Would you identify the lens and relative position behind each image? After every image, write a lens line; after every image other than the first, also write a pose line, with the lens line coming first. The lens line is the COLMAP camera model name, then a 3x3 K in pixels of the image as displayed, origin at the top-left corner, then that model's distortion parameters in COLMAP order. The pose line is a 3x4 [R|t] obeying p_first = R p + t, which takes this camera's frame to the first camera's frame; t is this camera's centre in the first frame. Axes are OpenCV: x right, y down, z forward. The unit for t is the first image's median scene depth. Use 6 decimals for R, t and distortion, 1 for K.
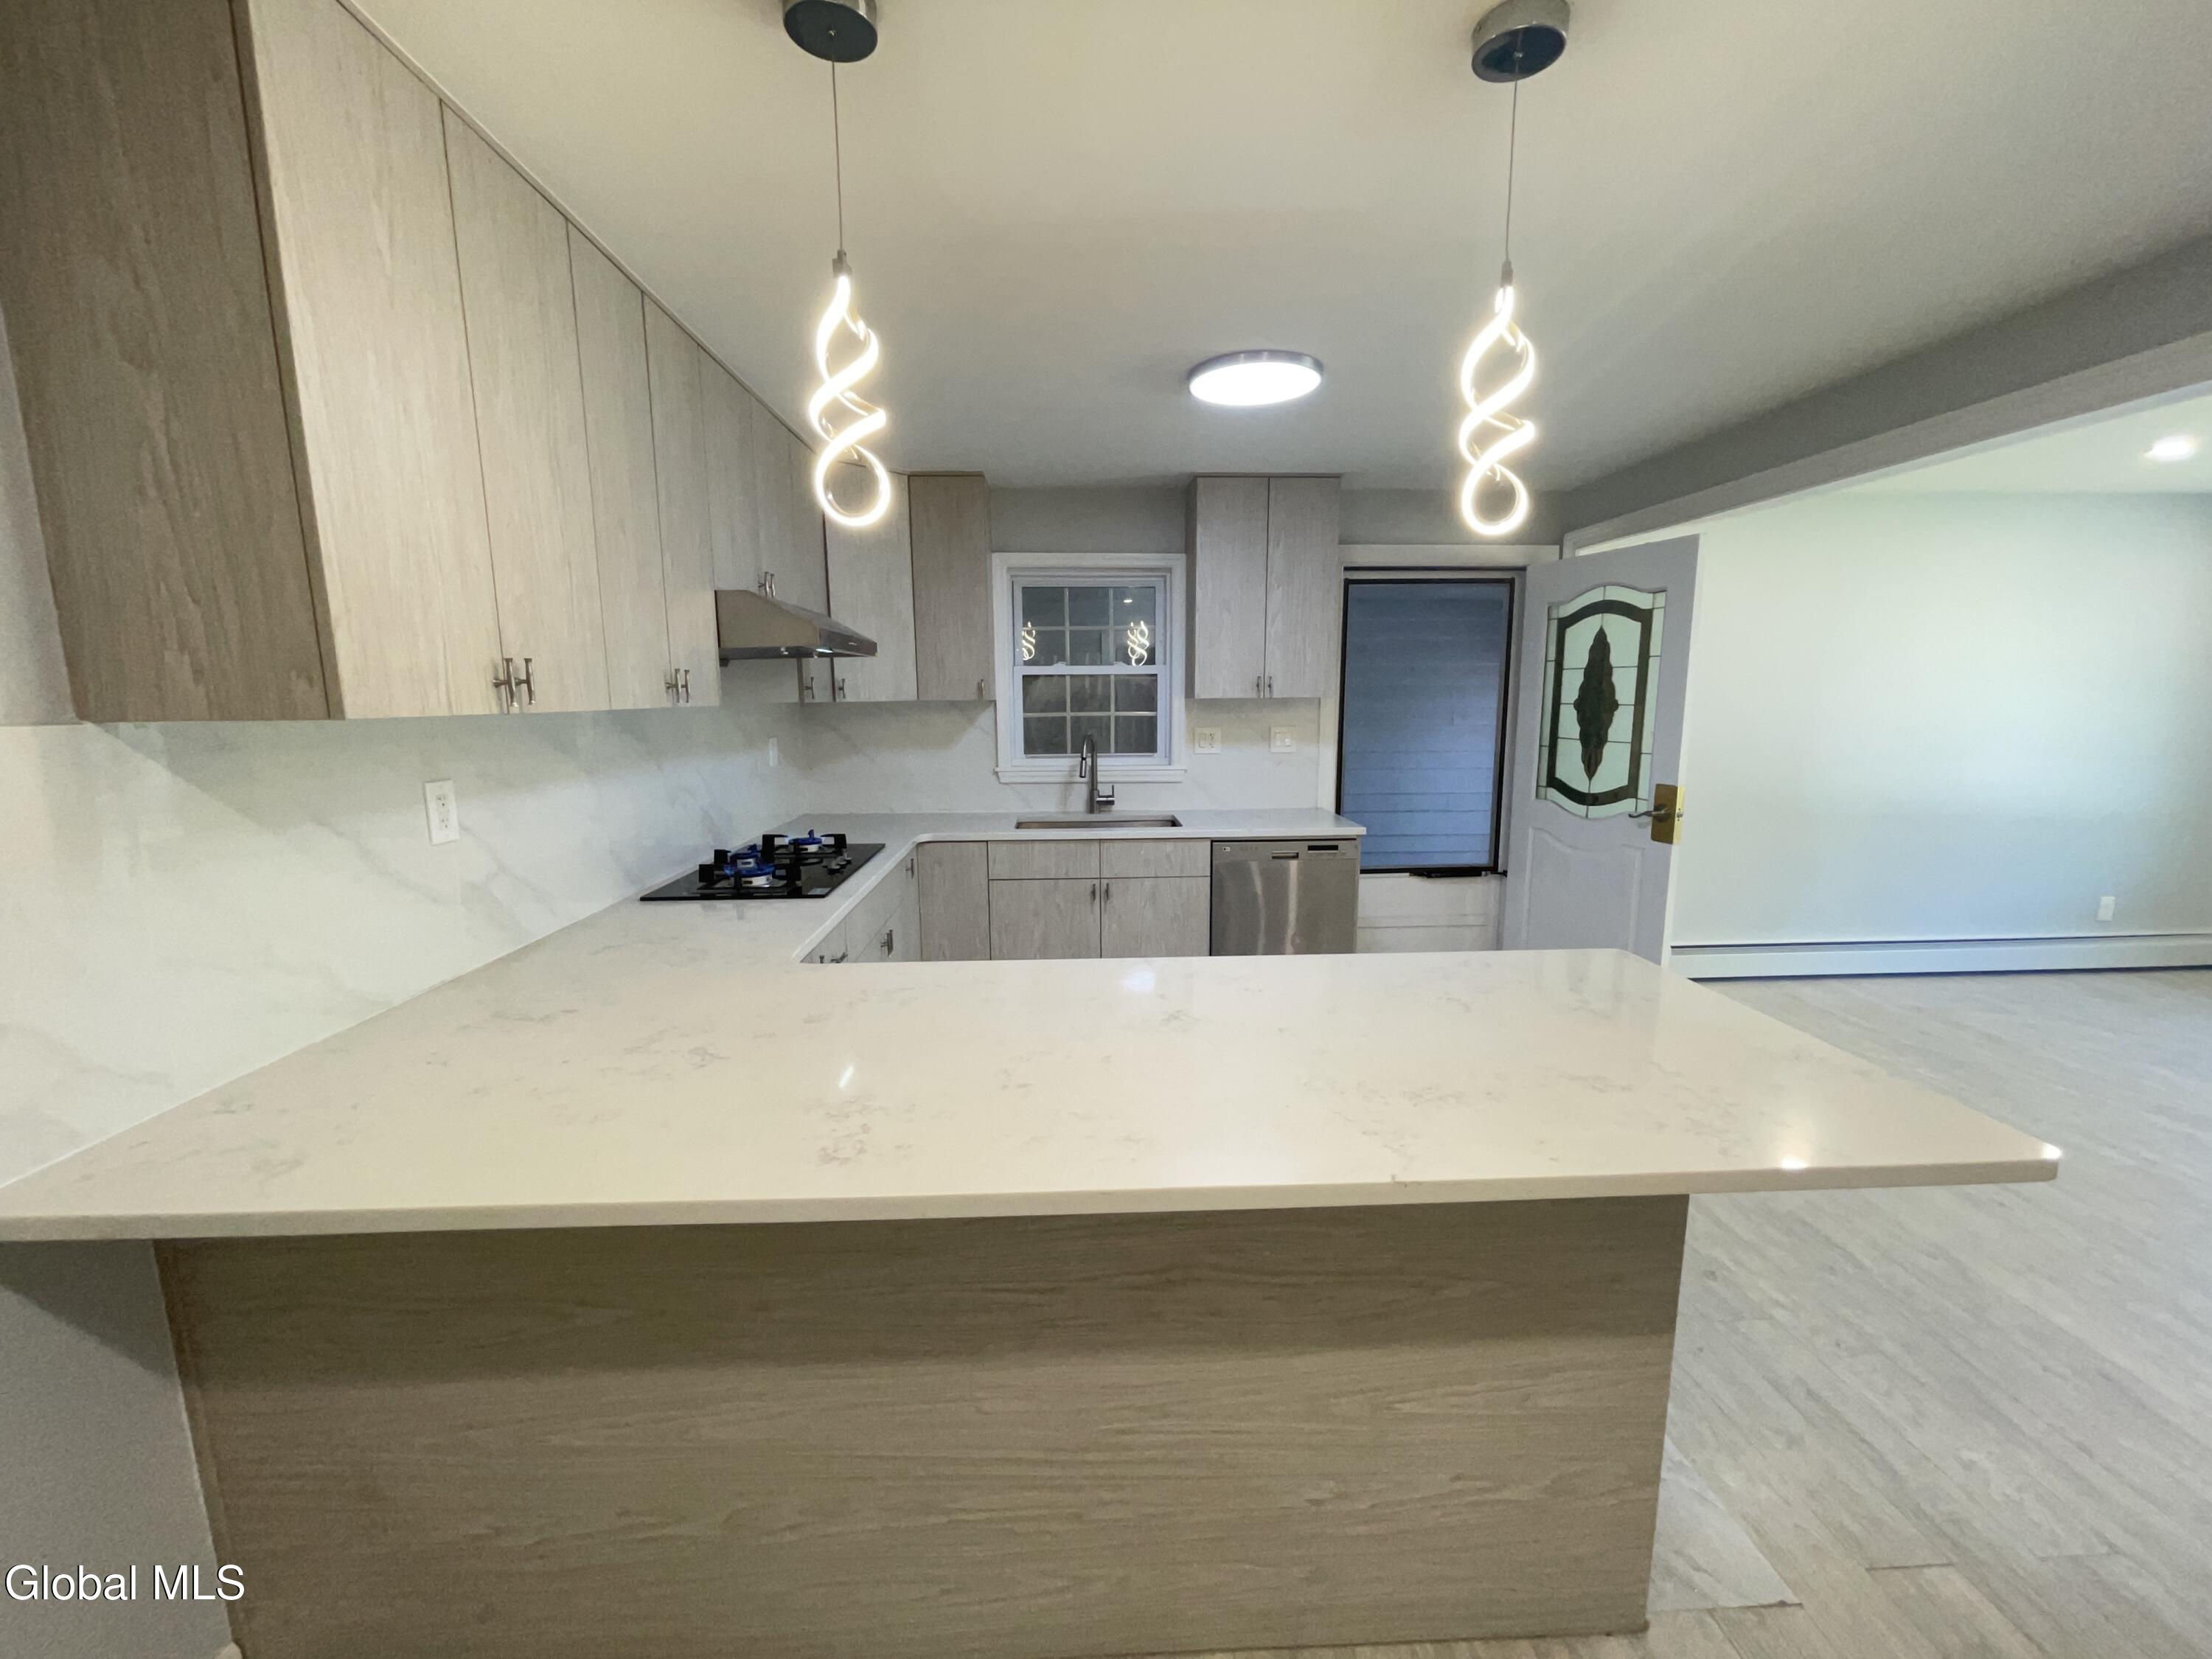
lens RADIAL K [[904.2, 0, 1106.1], [0, 904.2, 835.5], [0, 0, 1]] dist [-0.000531, 0.000022]
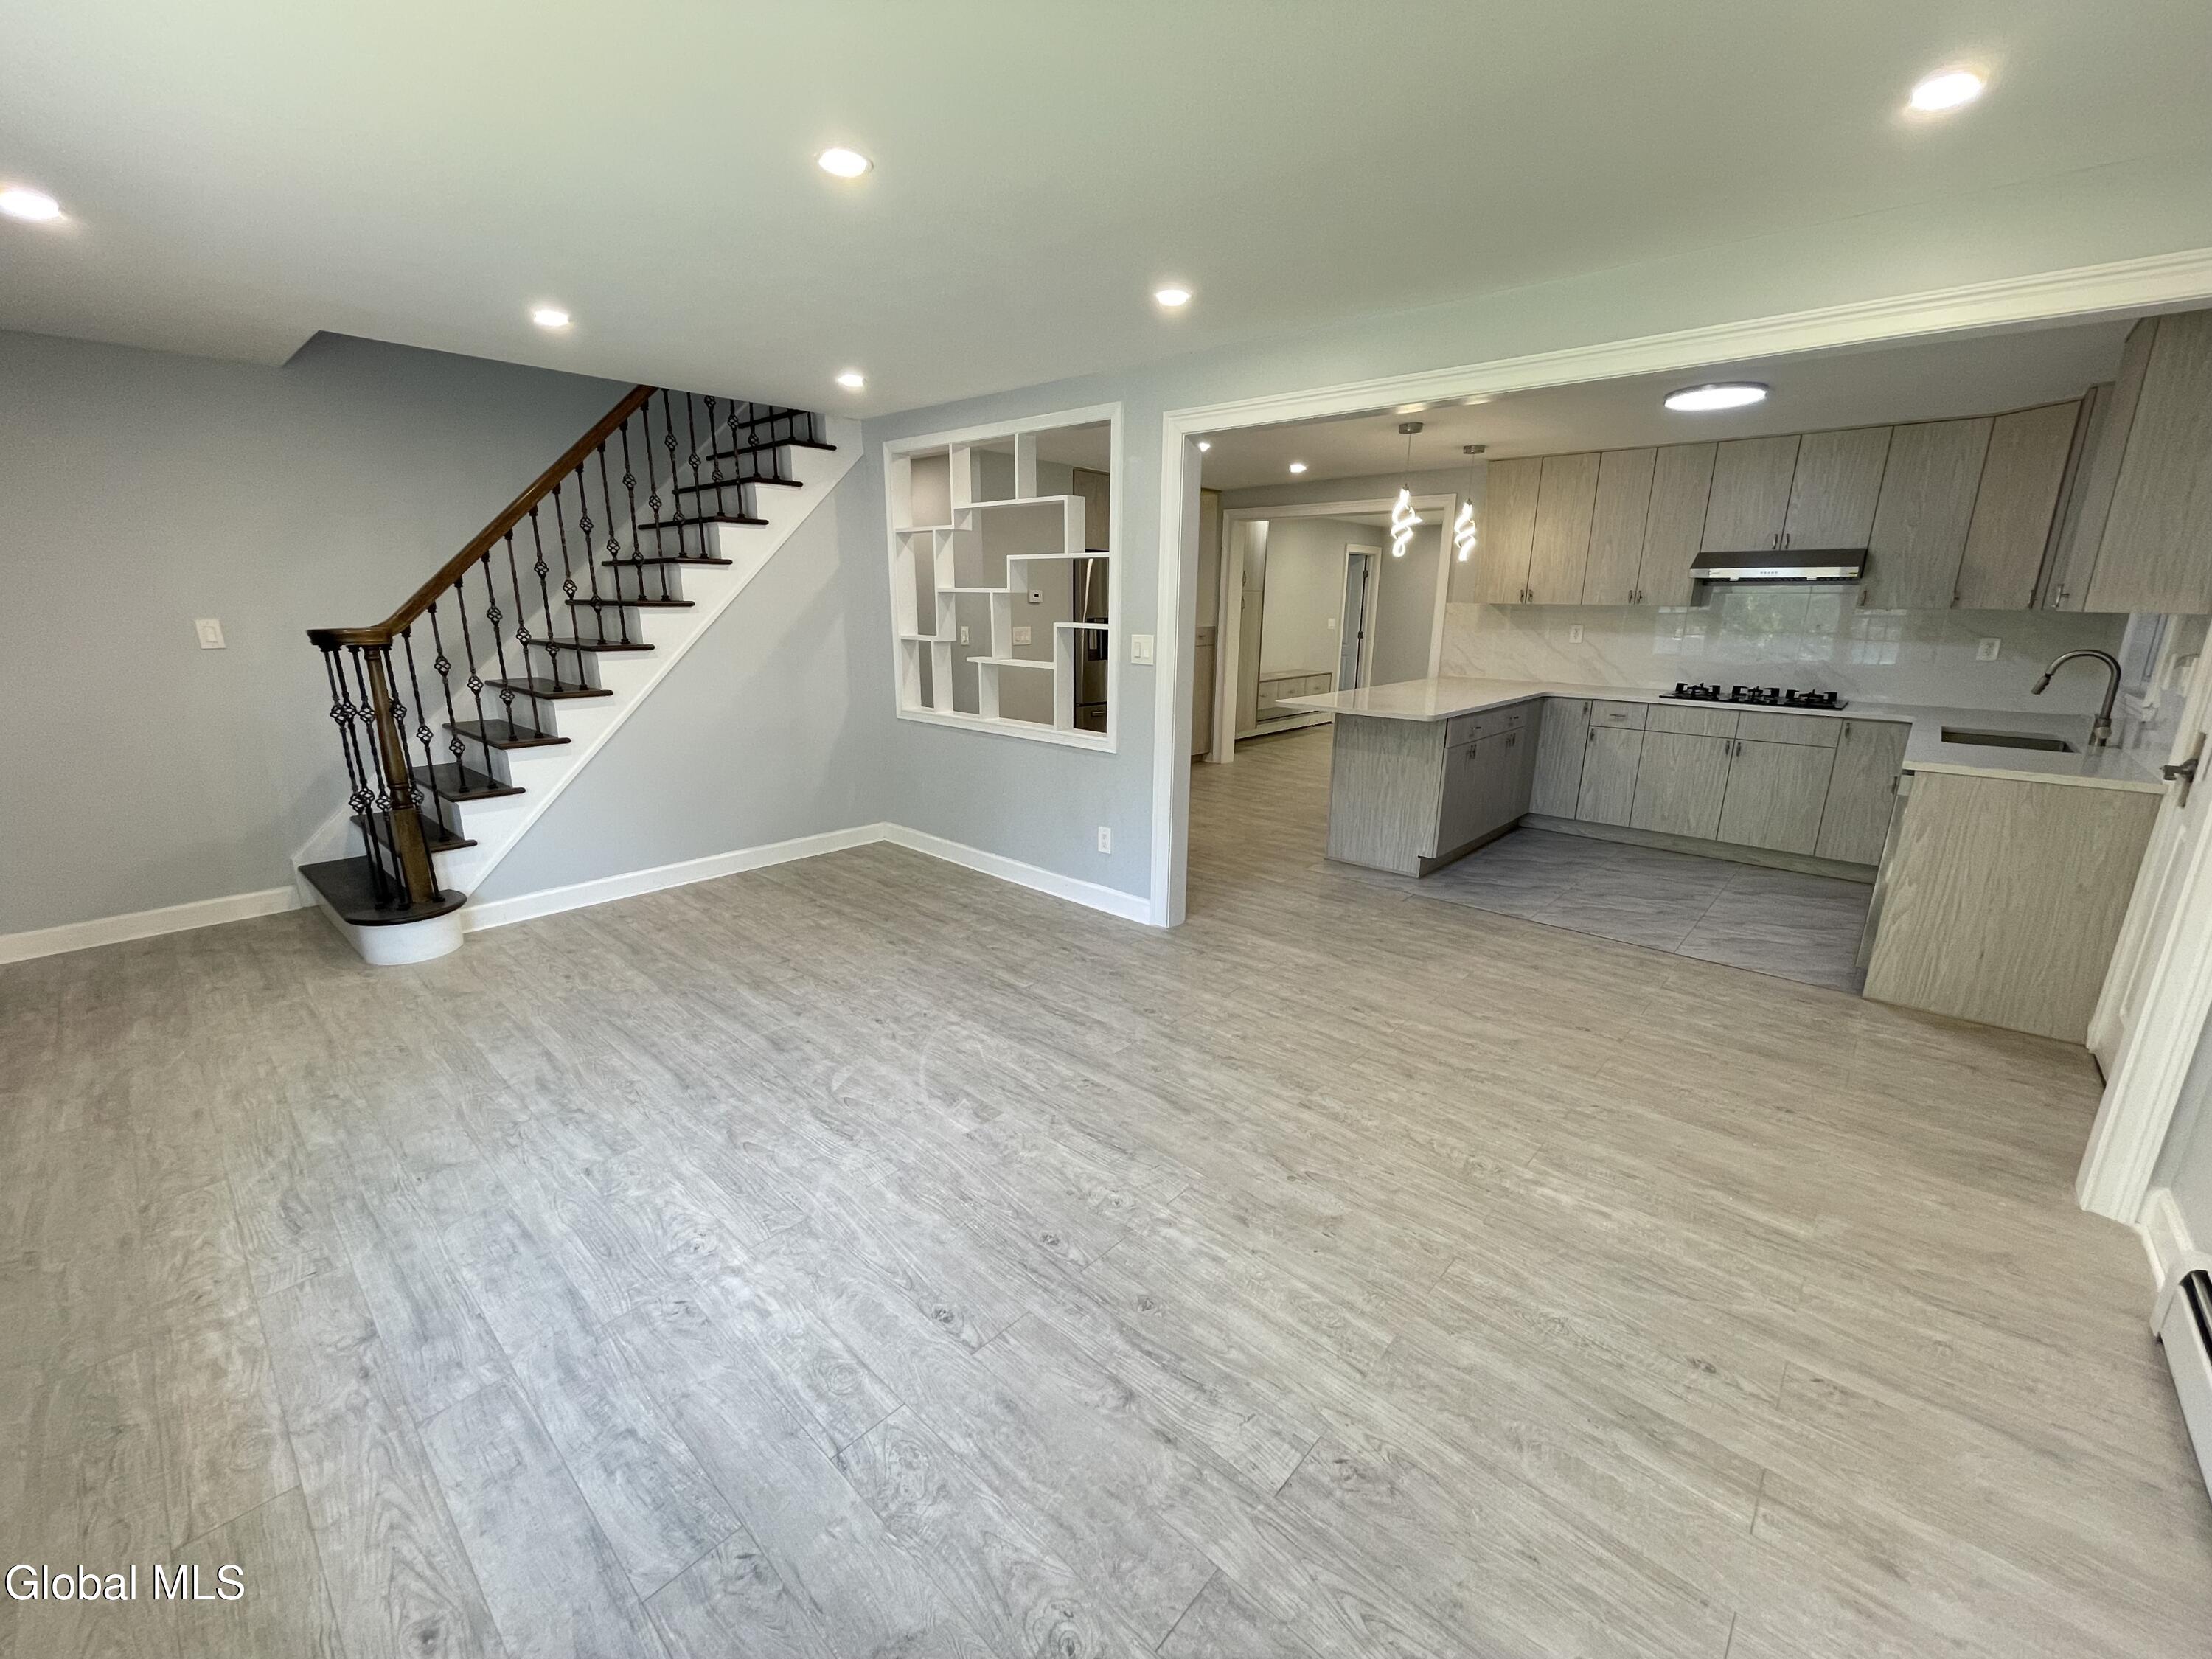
lens RADIAL K [[904.9, 0, 1106.0], [0, 904.9, 829.5], [0, 0, 1]] dist [0.000570, 0.000042]
pose [[-0.698726, 0.177525, -0.693013, 1.497049], [-0.117150, 0.927250, 0.355645, -0.173846], [0.705732, 0.329685, -0.627096, 1.056261]]
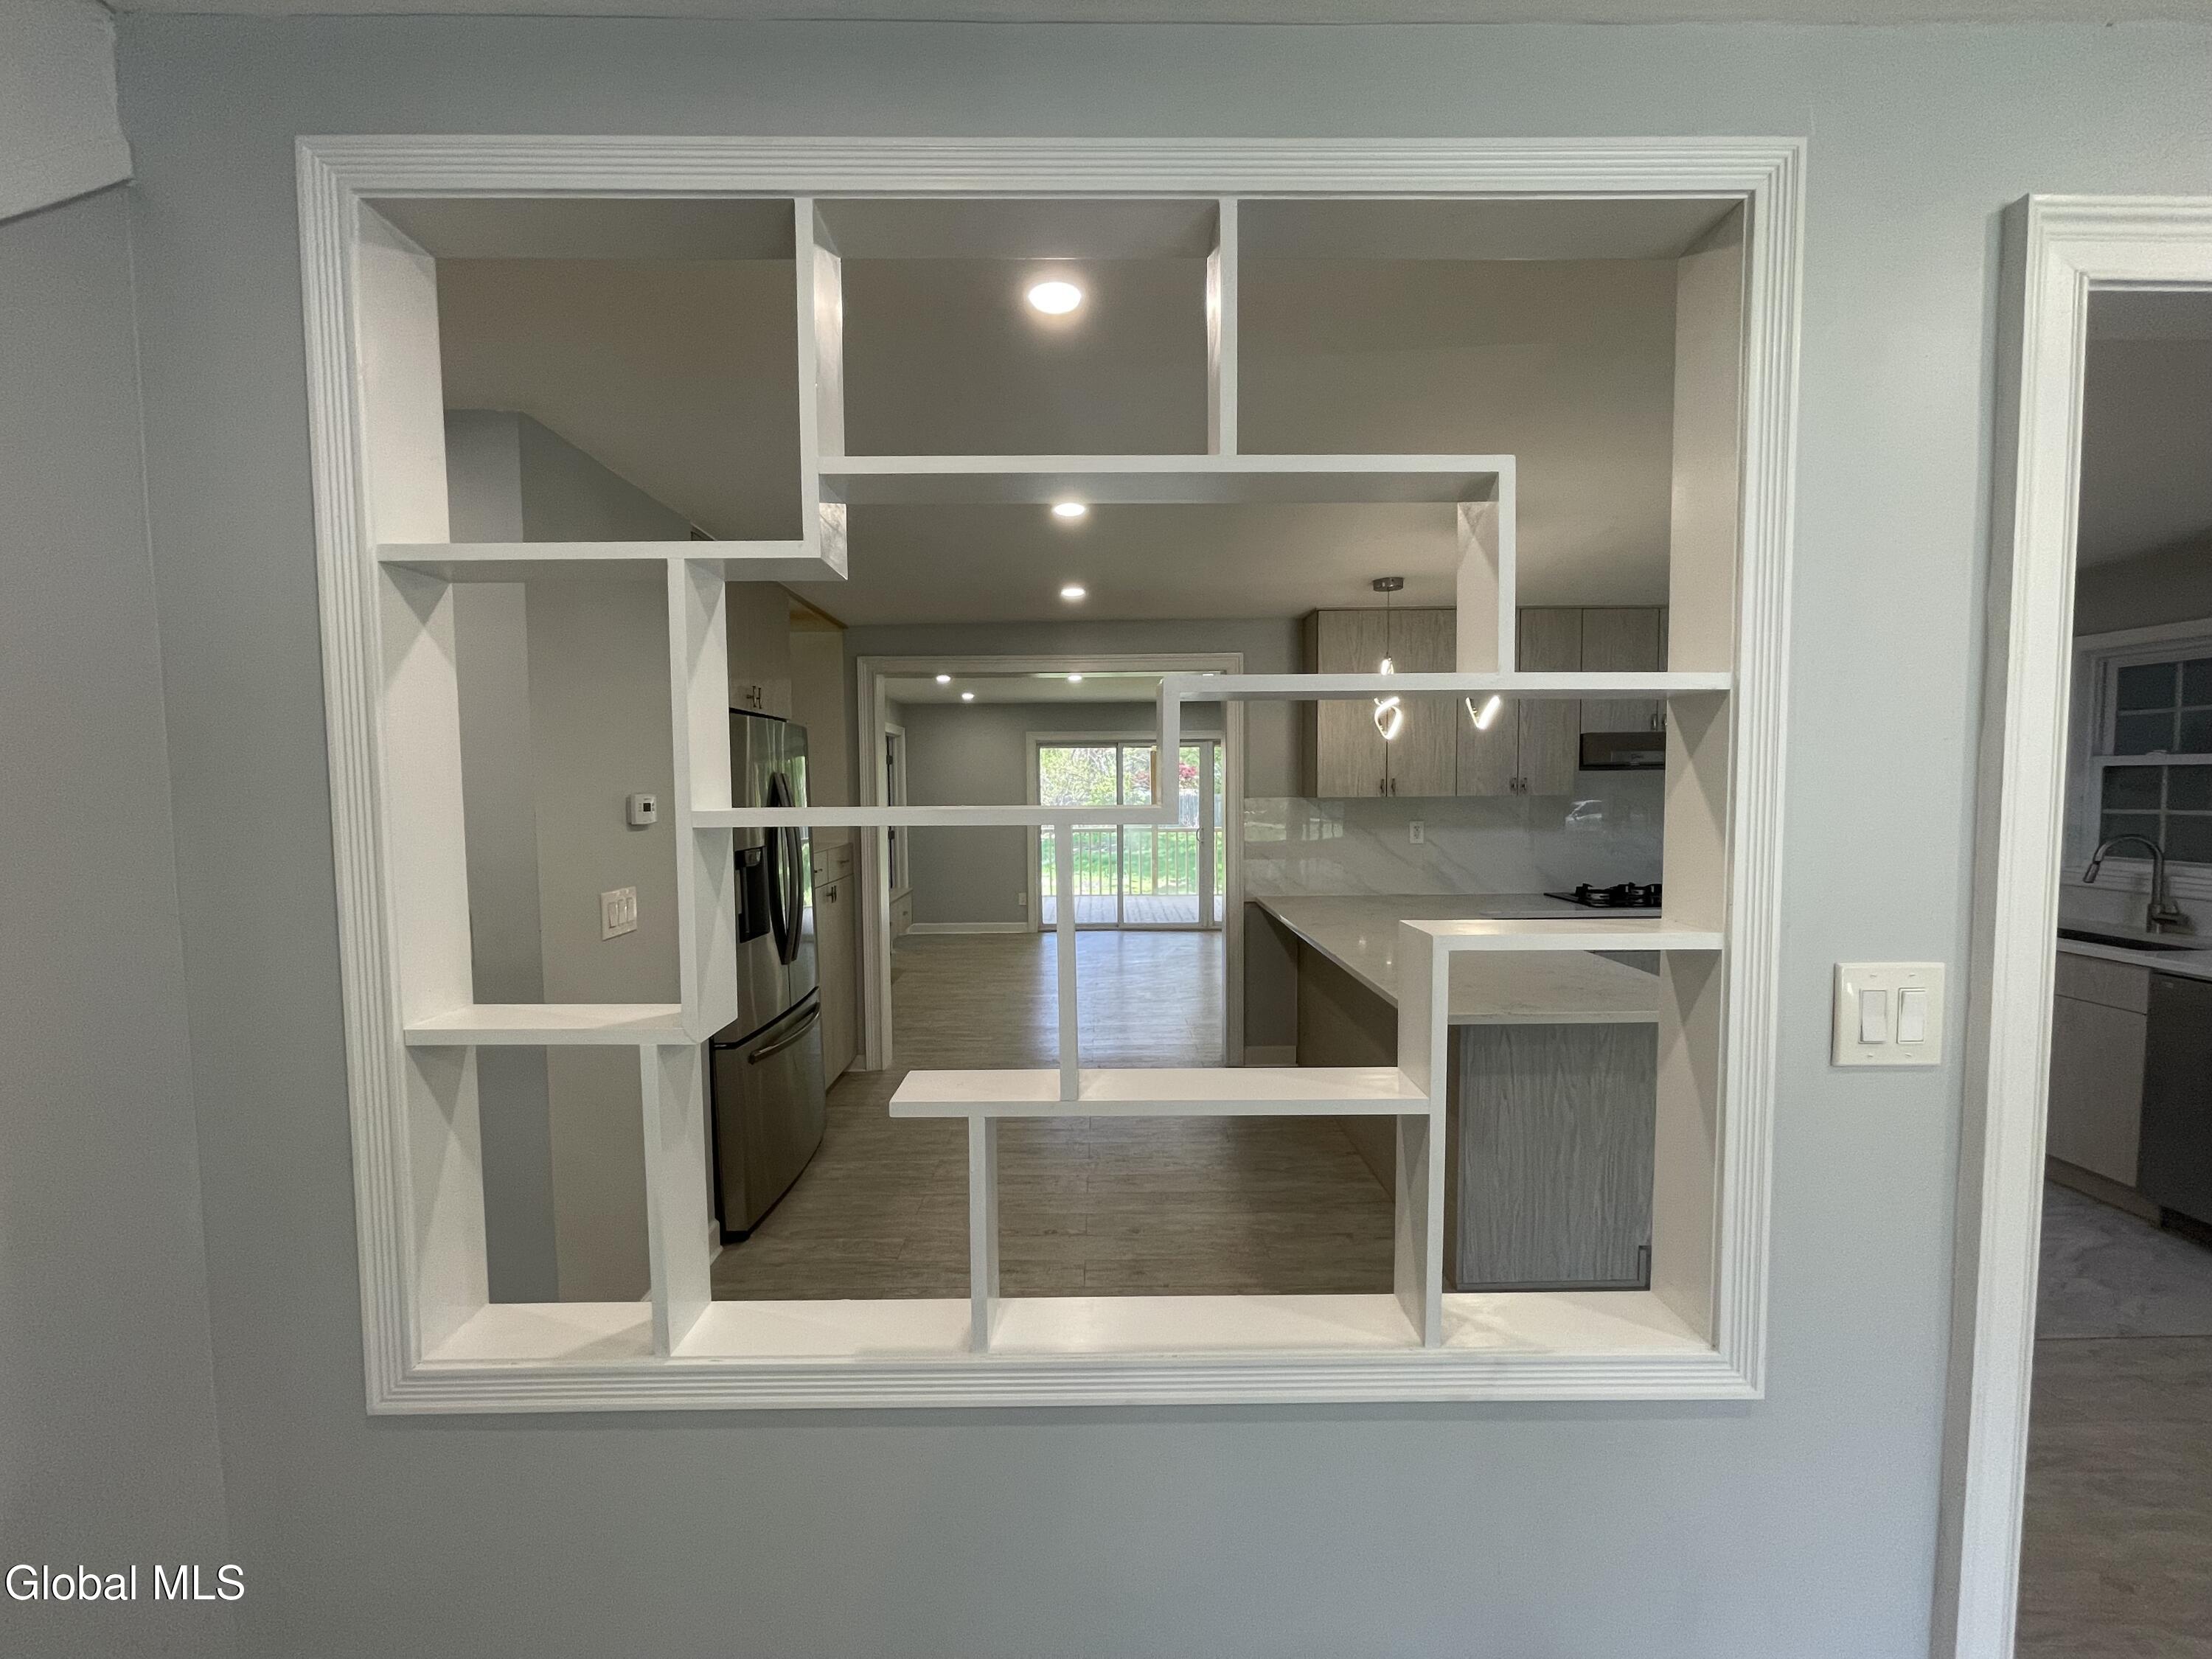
lens RADIAL K [[904.2, 0, 1106.1], [0, 904.2, 835.5], [0, 0, 1]] dist [-0.000531, 0.000022]
pose [[-0.031026, 0.063783, -0.997481, 0.977795], [-0.147305, 0.986773, 0.067680, -0.031174], [0.988604, 0.149034, -0.021221, 0.071153]]
